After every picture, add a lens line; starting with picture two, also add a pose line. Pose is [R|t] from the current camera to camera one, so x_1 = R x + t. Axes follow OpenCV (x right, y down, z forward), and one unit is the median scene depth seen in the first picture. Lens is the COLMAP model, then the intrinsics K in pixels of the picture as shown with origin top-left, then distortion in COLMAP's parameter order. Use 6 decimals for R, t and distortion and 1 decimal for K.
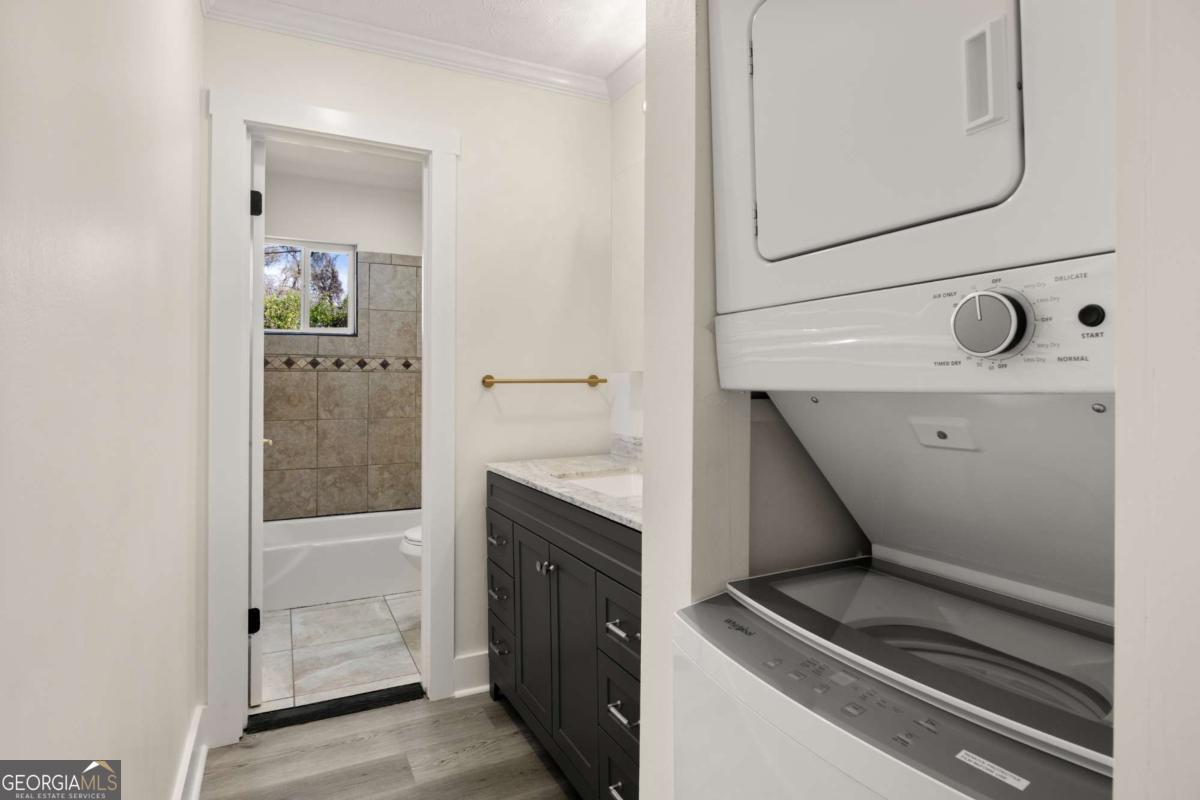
lens RADIAL K [[638.7, 0, 599.5], [0, 638.7, 385.7], [0, 0, 1]] dist [-0.016450, -0.000261]
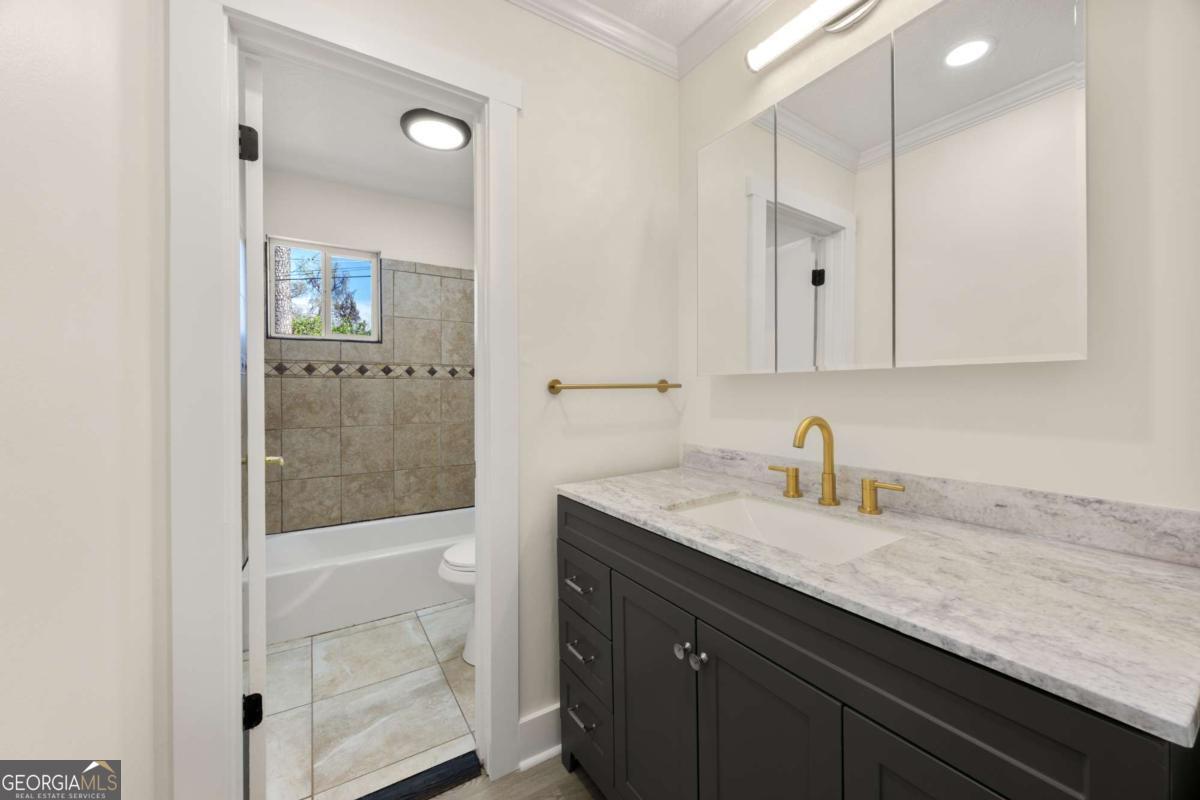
lens RADIAL K [[462.0, 0, 601.8], [0, 462.0, 396.5], [0, 0, 1]] dist [-0.001066, -0.000014]
pose [[0.995144, -0.005498, 0.098275, -0.109188], [0.004304, 0.999914, 0.012356, -0.000863], [-0.098335, -0.011873, 0.995083, 0.244866]]
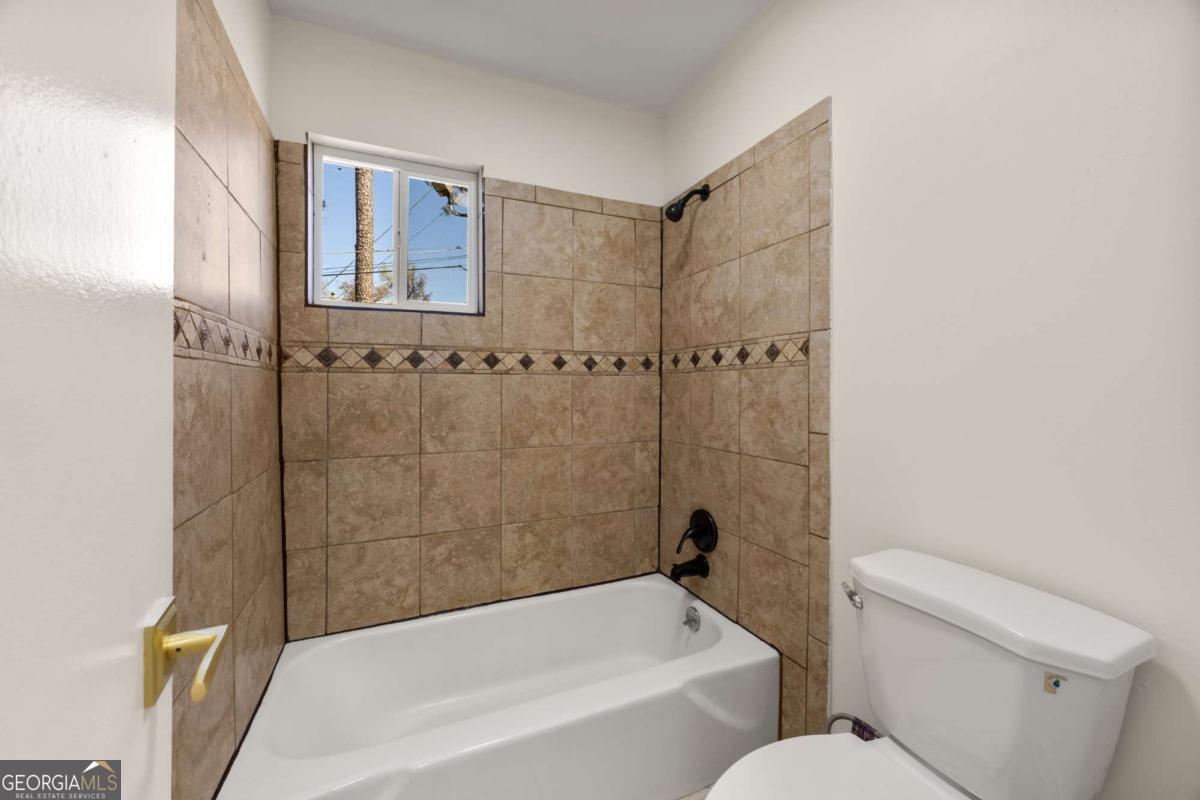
lens RADIAL K [[459.9, 0, 597.2], [0, 459.9, 387.3], [0, 0, 1]] dist [-0.004698, -0.000132]
pose [[0.998696, -0.005190, -0.050778, -0.255432], [0.004858, 0.999966, -0.006678, -0.005393], [0.050811, 0.006423, 0.998688, 0.577313]]
